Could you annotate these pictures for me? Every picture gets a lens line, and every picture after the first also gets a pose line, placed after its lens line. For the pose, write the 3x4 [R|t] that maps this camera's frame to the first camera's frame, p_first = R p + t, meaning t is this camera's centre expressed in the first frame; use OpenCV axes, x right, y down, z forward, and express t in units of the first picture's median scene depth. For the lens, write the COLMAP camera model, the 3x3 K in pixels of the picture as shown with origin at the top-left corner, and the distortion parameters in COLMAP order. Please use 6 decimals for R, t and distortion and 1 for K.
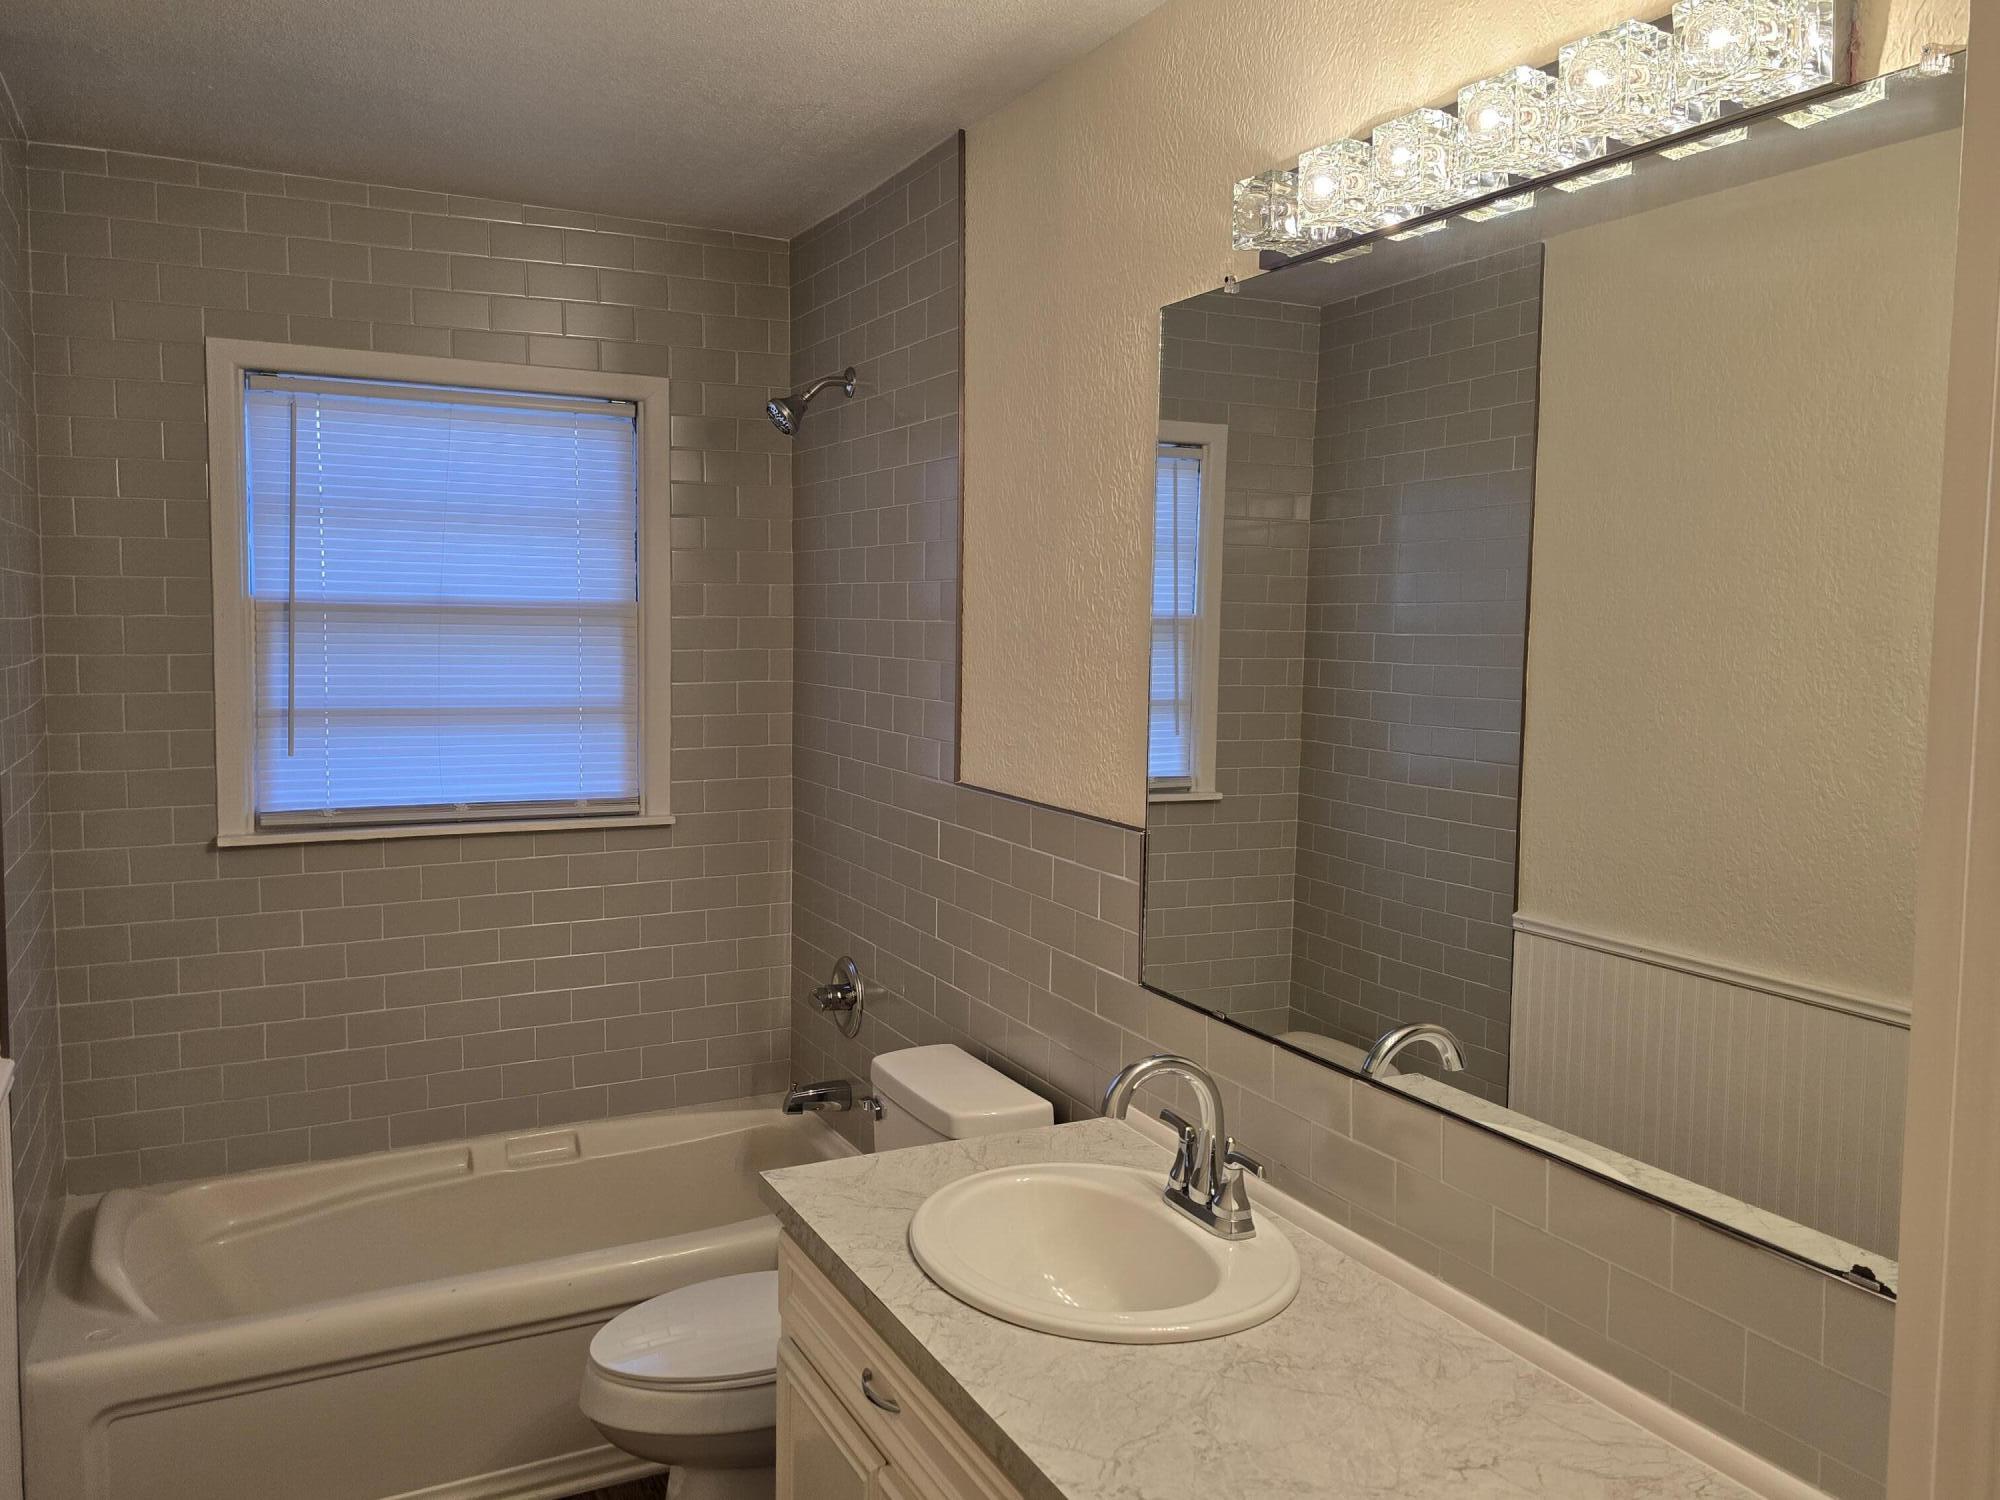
lens RADIAL K [[1491.2, 0, 1000.0], [0, 1491.2, 750.0], [0, 0, 1]] dist [0.000510, -0.000033]
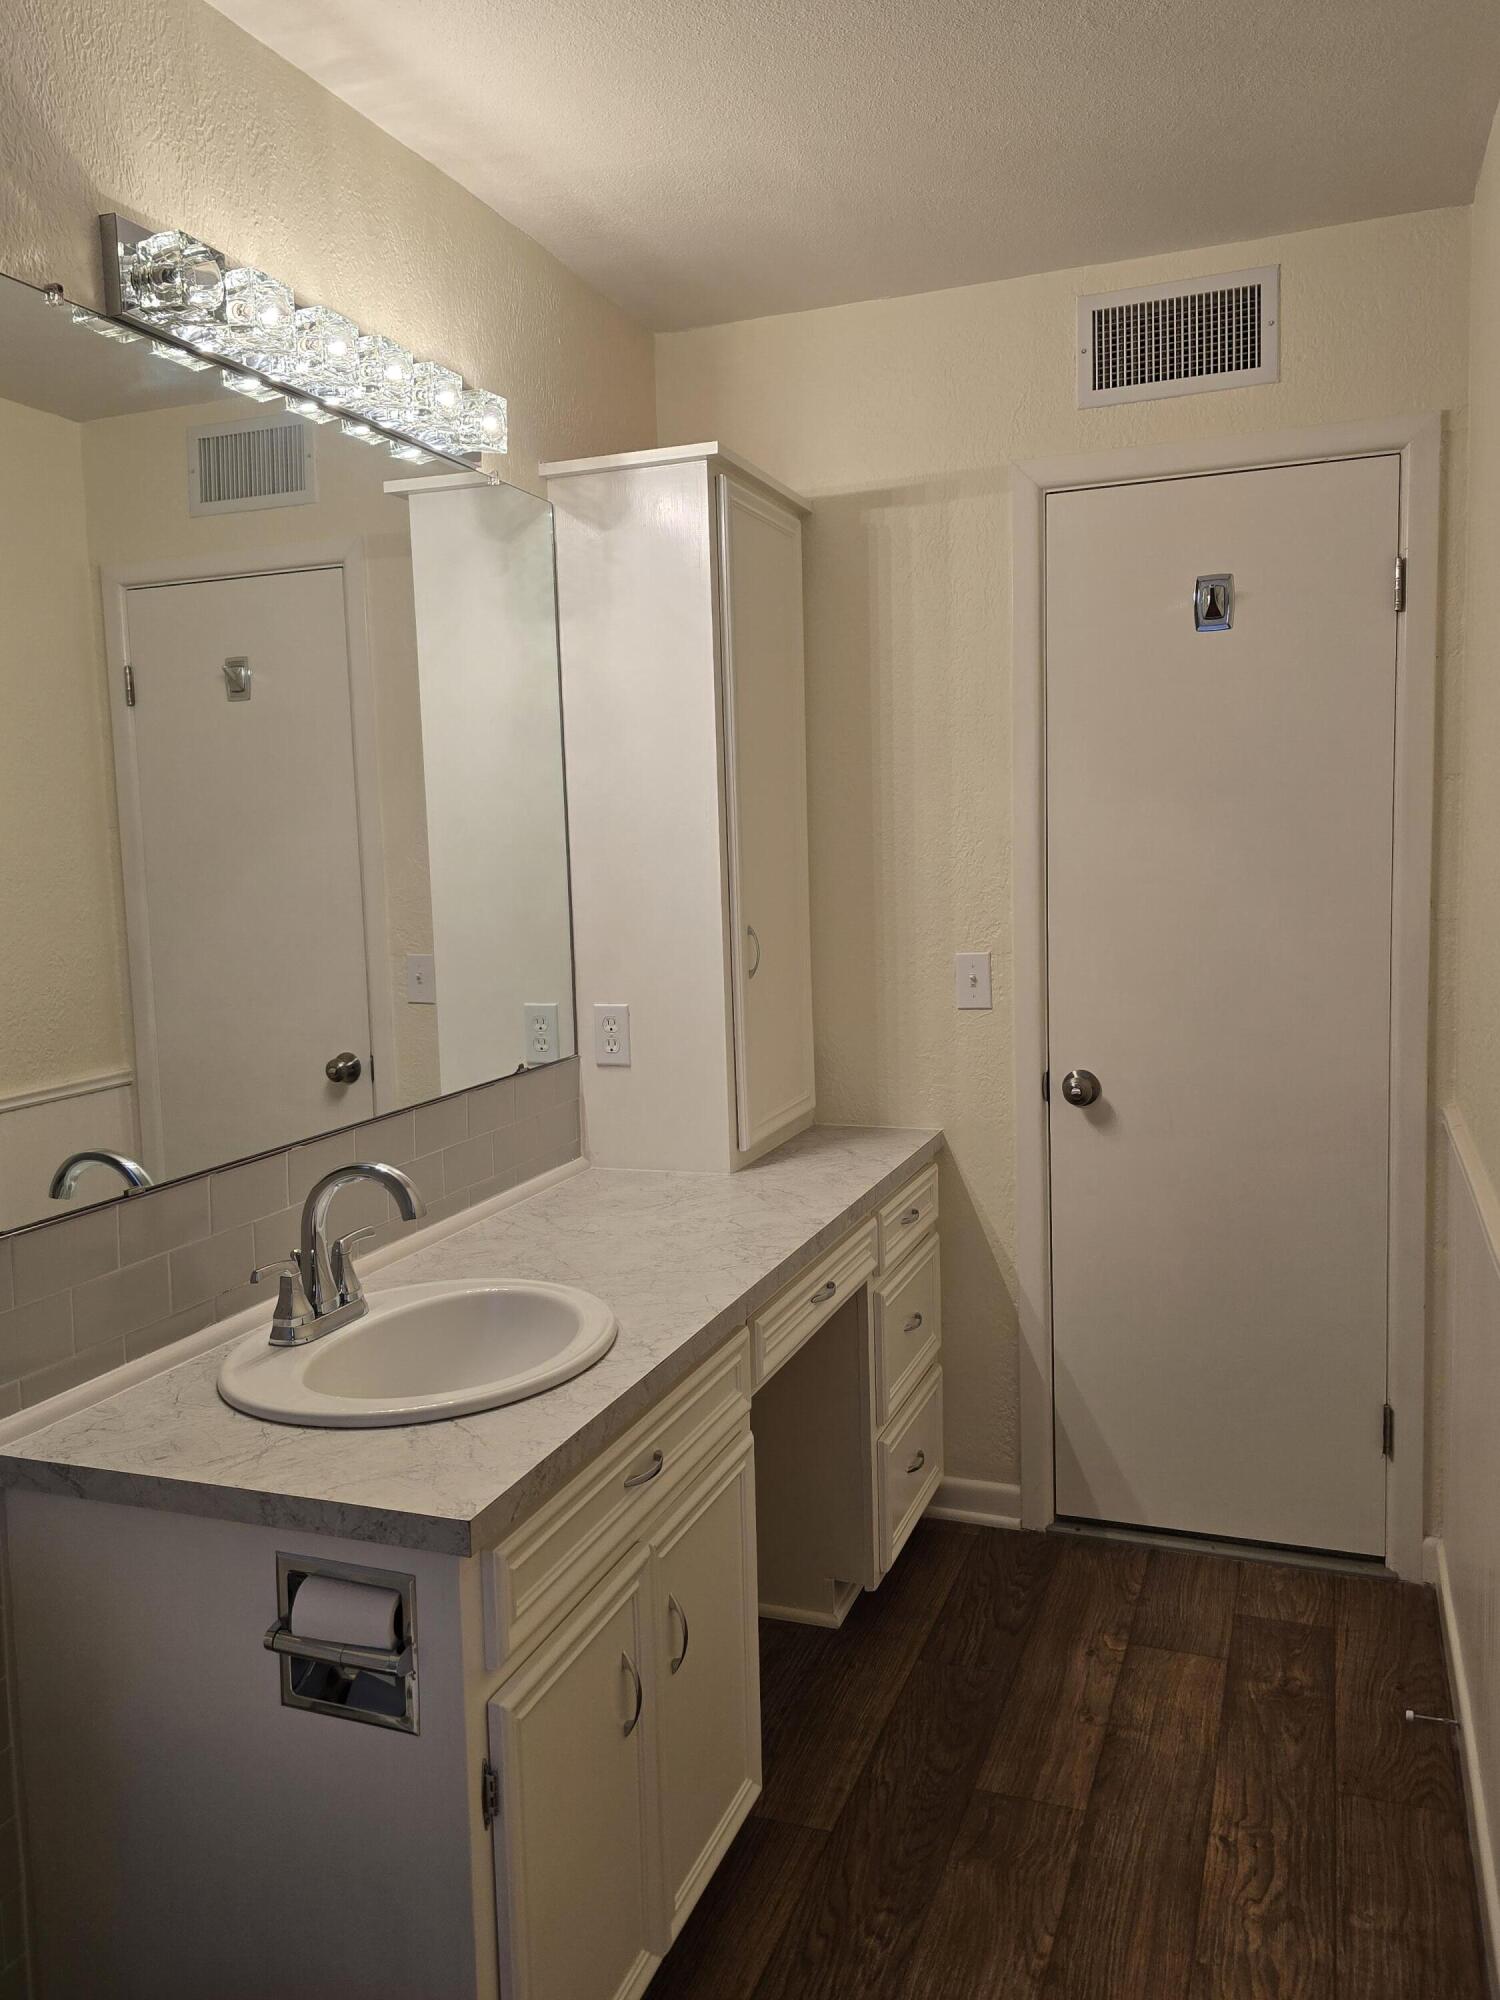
lens RADIAL K [[1548.6, 0, 750.0], [0, 1548.6, 1000.0], [0, 0, 1]] dist [-0.000167, -0.000028]
pose [[-0.669638, -0.072667, 0.739124, -0.980752], [0.090354, 0.979839, 0.178192, -0.069898], [-0.737171, 0.186107, -0.649571, 1.749169]]
